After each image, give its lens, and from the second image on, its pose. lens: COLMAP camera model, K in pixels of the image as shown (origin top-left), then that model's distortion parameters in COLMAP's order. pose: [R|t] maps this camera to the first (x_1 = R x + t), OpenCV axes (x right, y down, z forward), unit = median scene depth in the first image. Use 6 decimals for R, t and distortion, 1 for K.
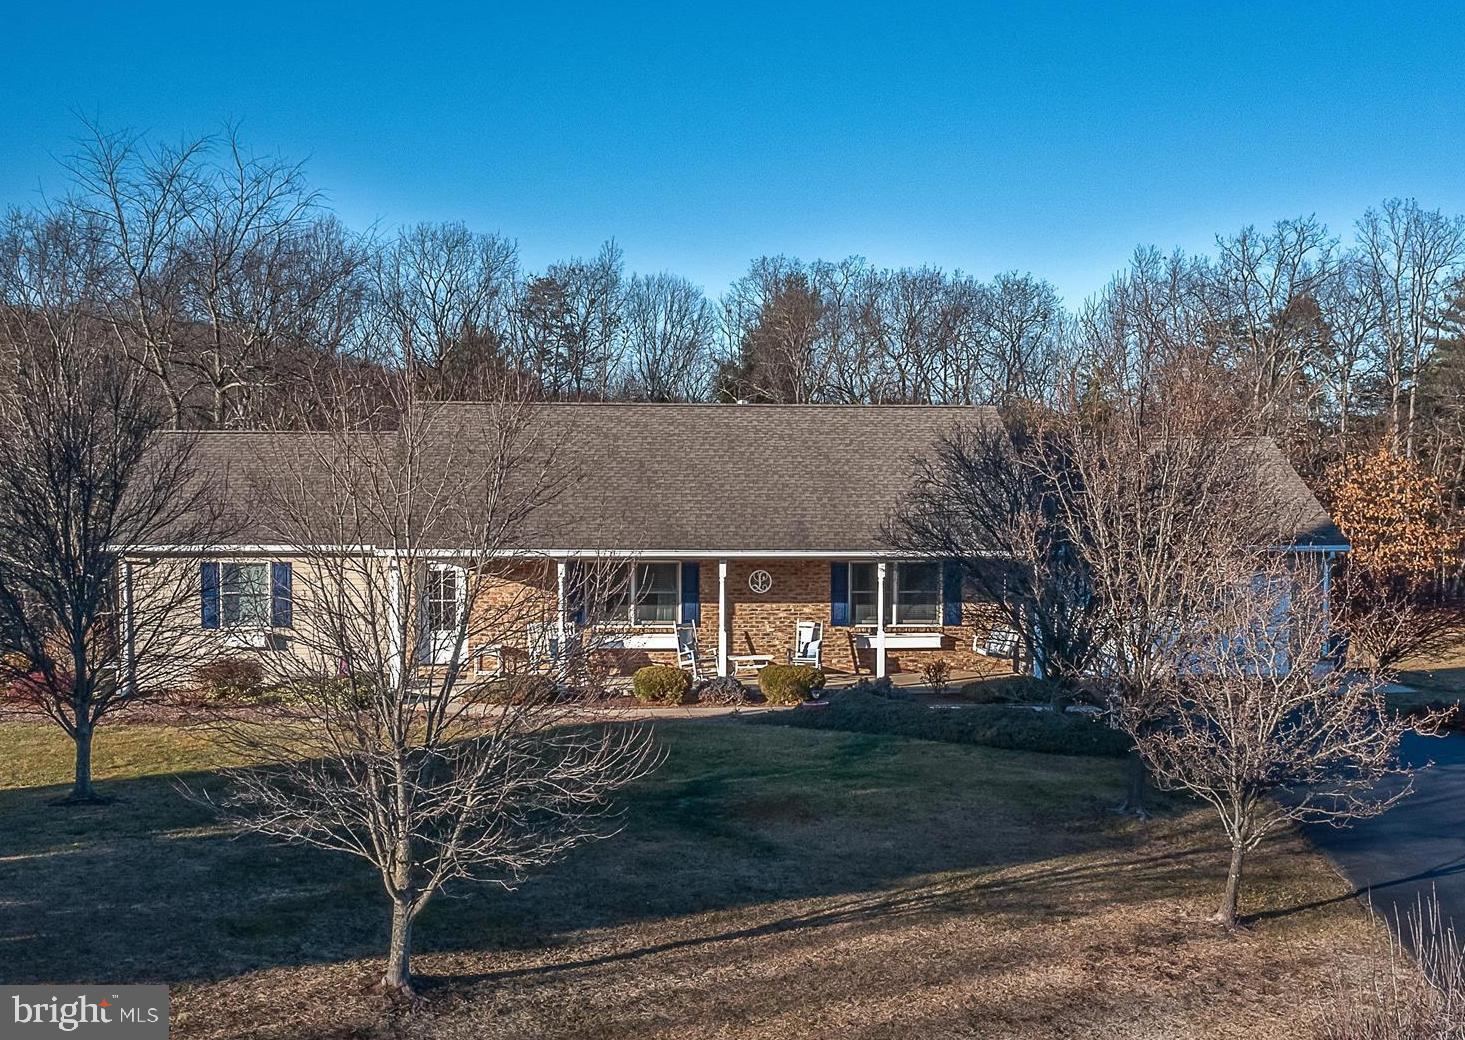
lens RADIAL K [[1454.8, 0, 732.5], [0, 1454.8, 520.0], [0, 0, 1]] dist [-0.037547, -0.002085]
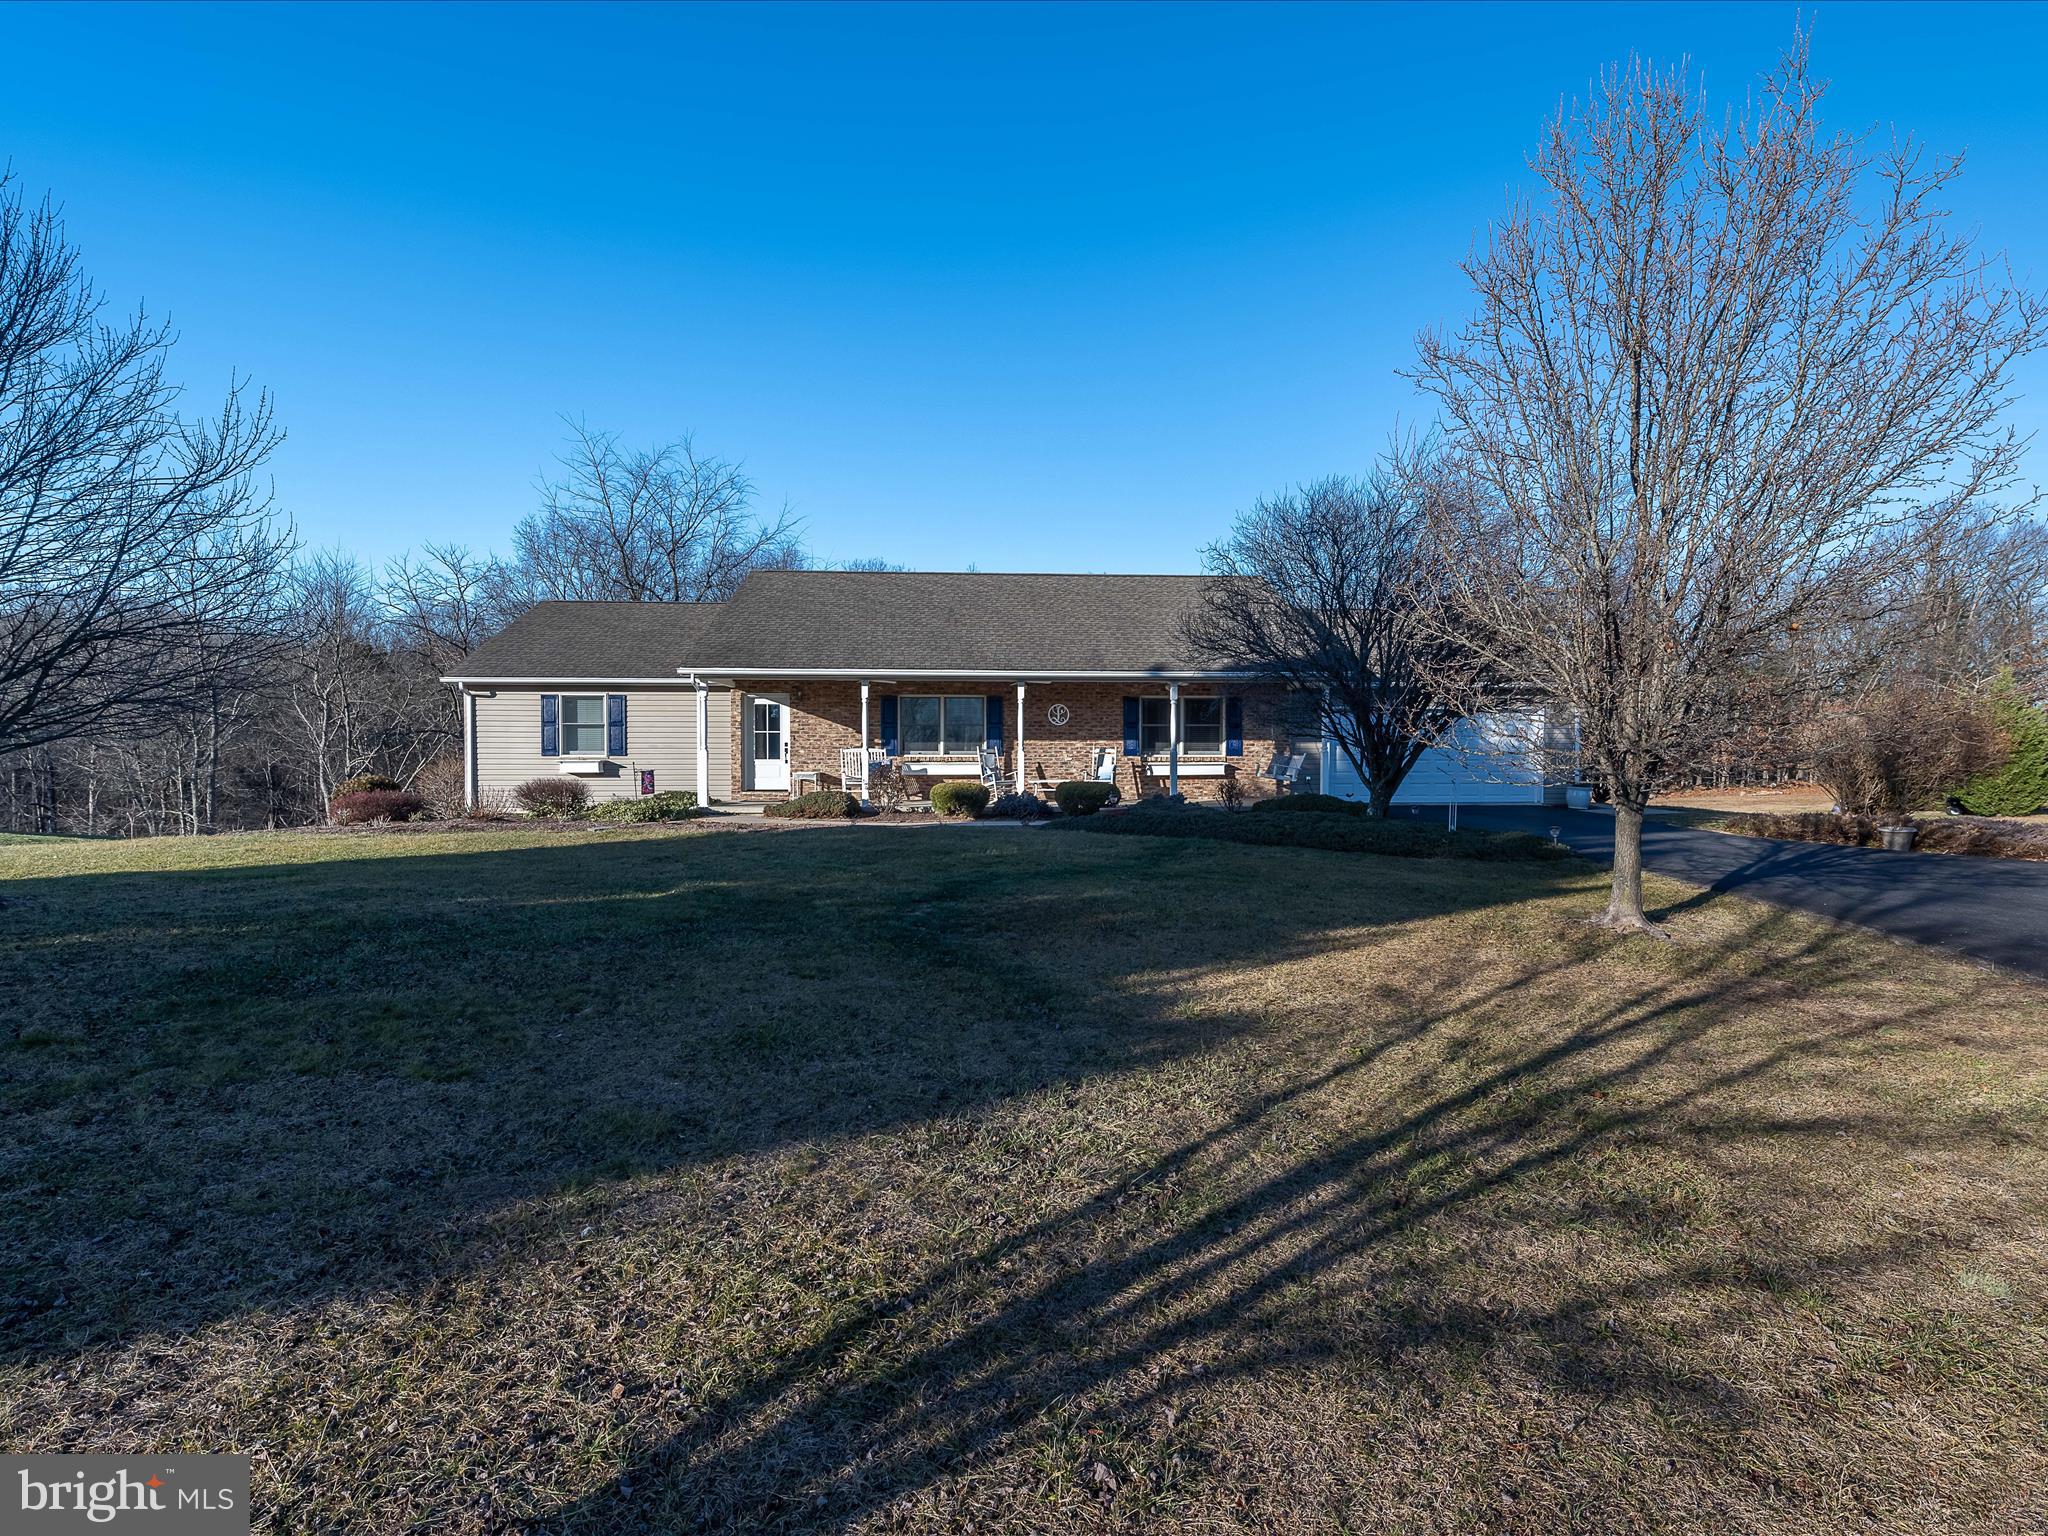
lens RADIAL K [[834.9, 0, 1049.4], [0, 834.9, 762.2], [0, 0, 1]] dist [0.001420, 0.000092]
pose [[0.999987, 0.000419, -0.005093, 0.015998], [-0.000409, 0.999998, 0.001988, 0.080087], [0.005094, -0.001986, 0.999985, 0.391275]]
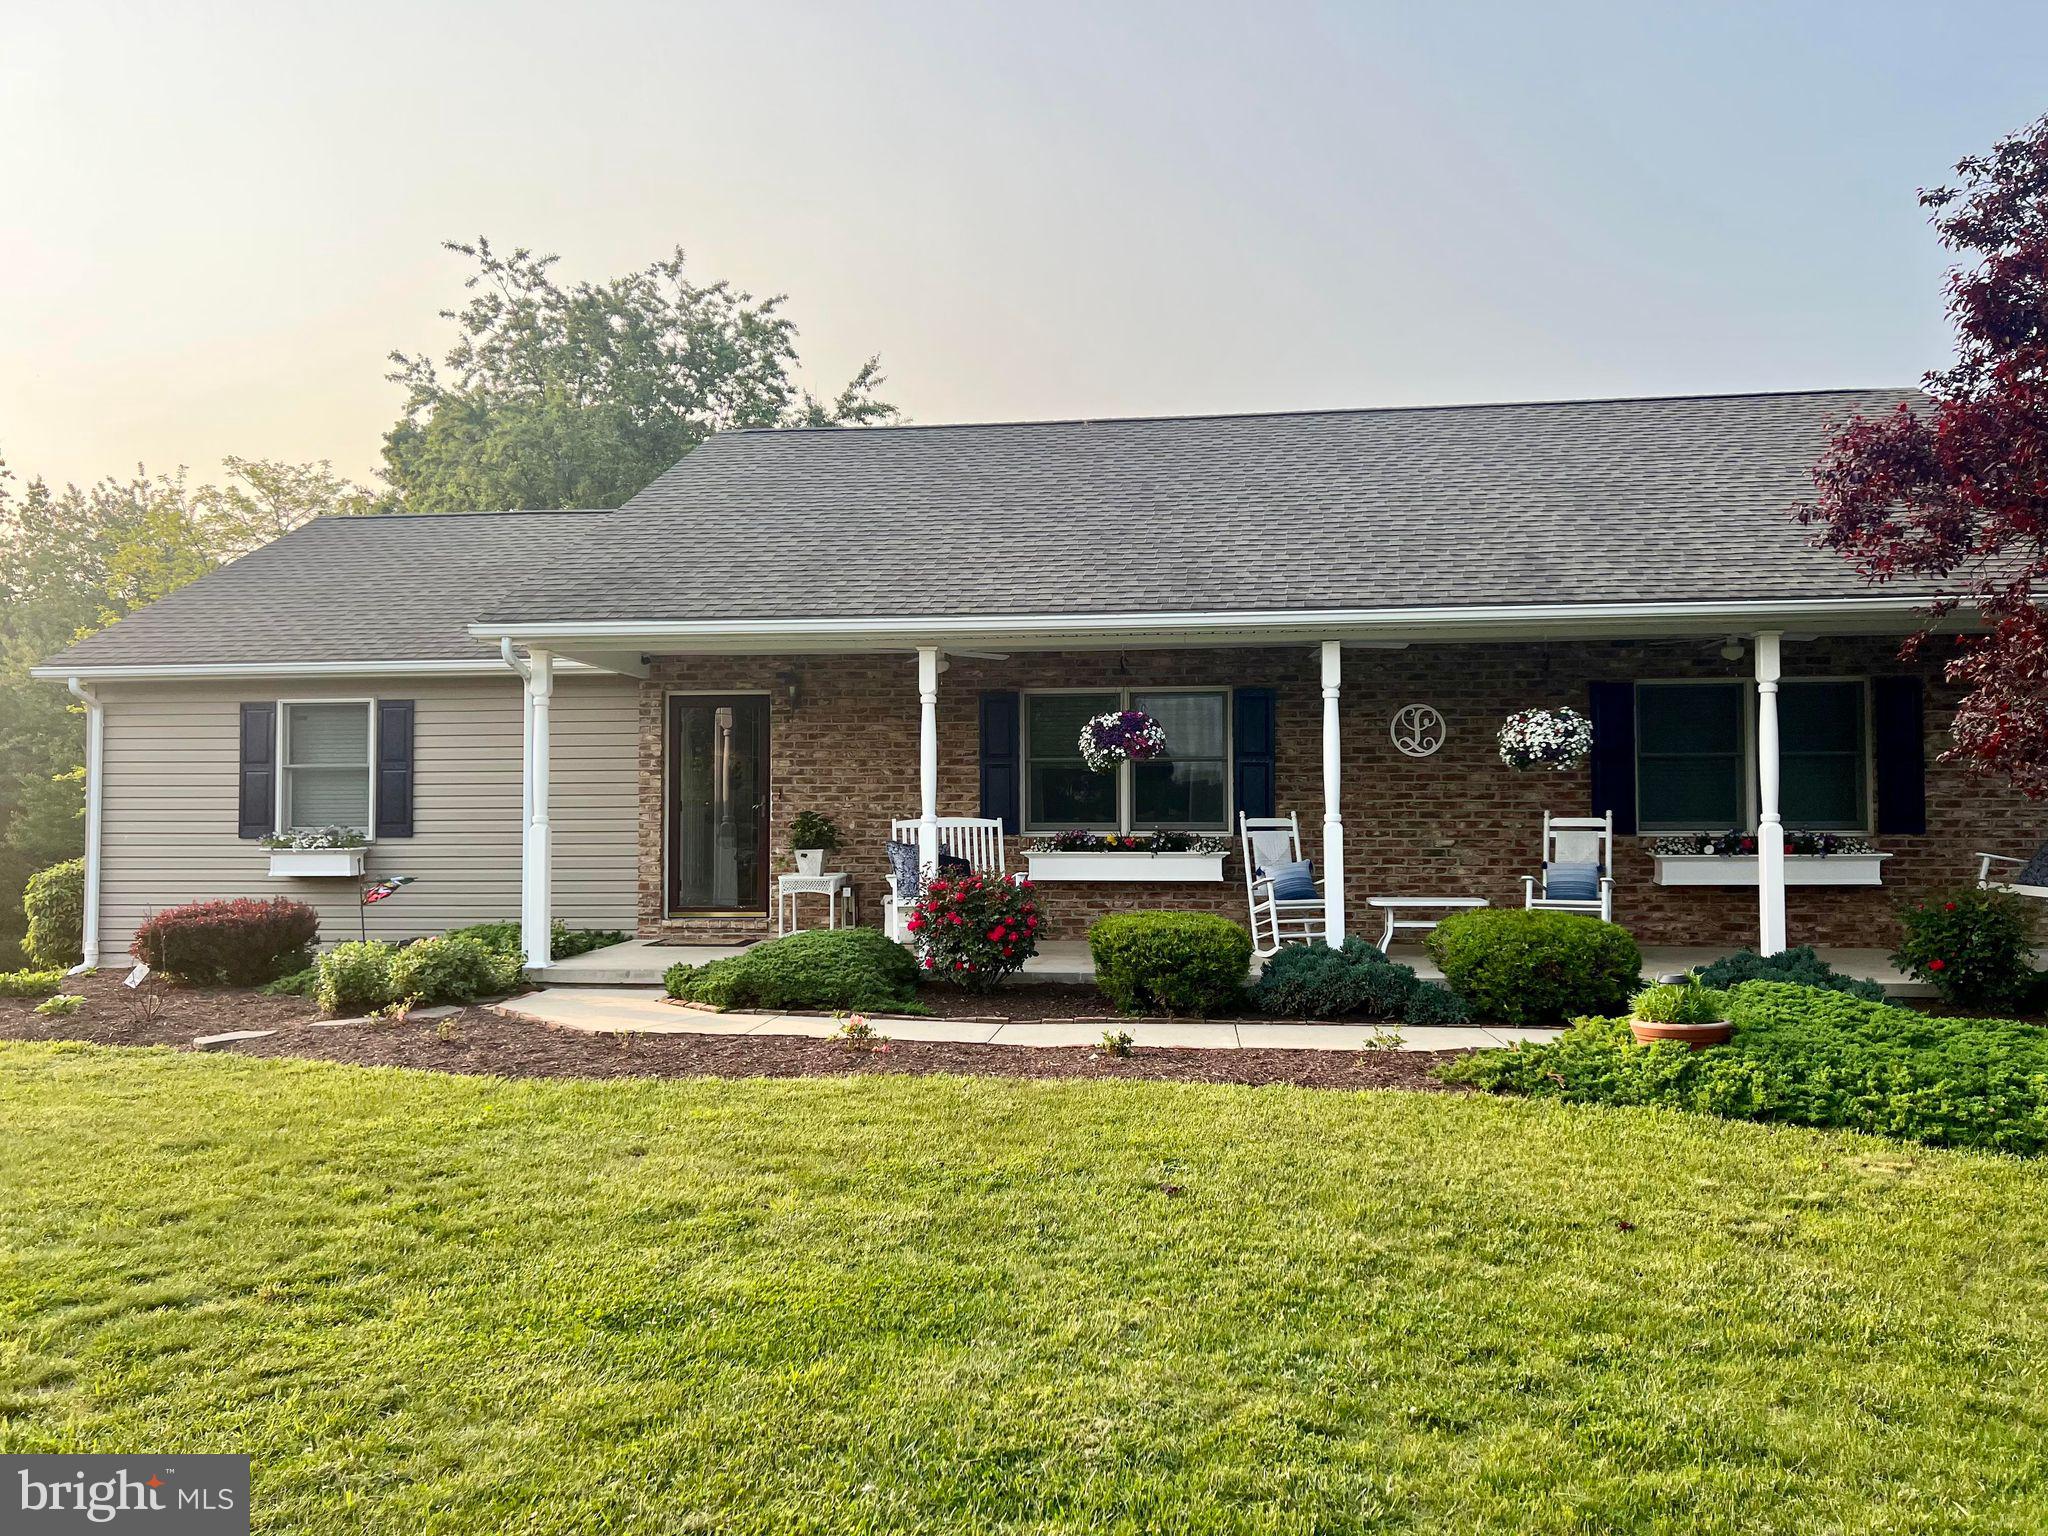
lens RADIAL K [[1402.8, 0, 1042.0], [0, 1402.8, 764.8], [0, 0, 1]] dist [0.032621, 0.000036]
pose [[0.980552, -0.011443, -0.195927, -0.009096], [0.003501, 0.999160, -0.040833, 0.072274], [0.196229, 0.039353, 0.979768, 0.594206]]
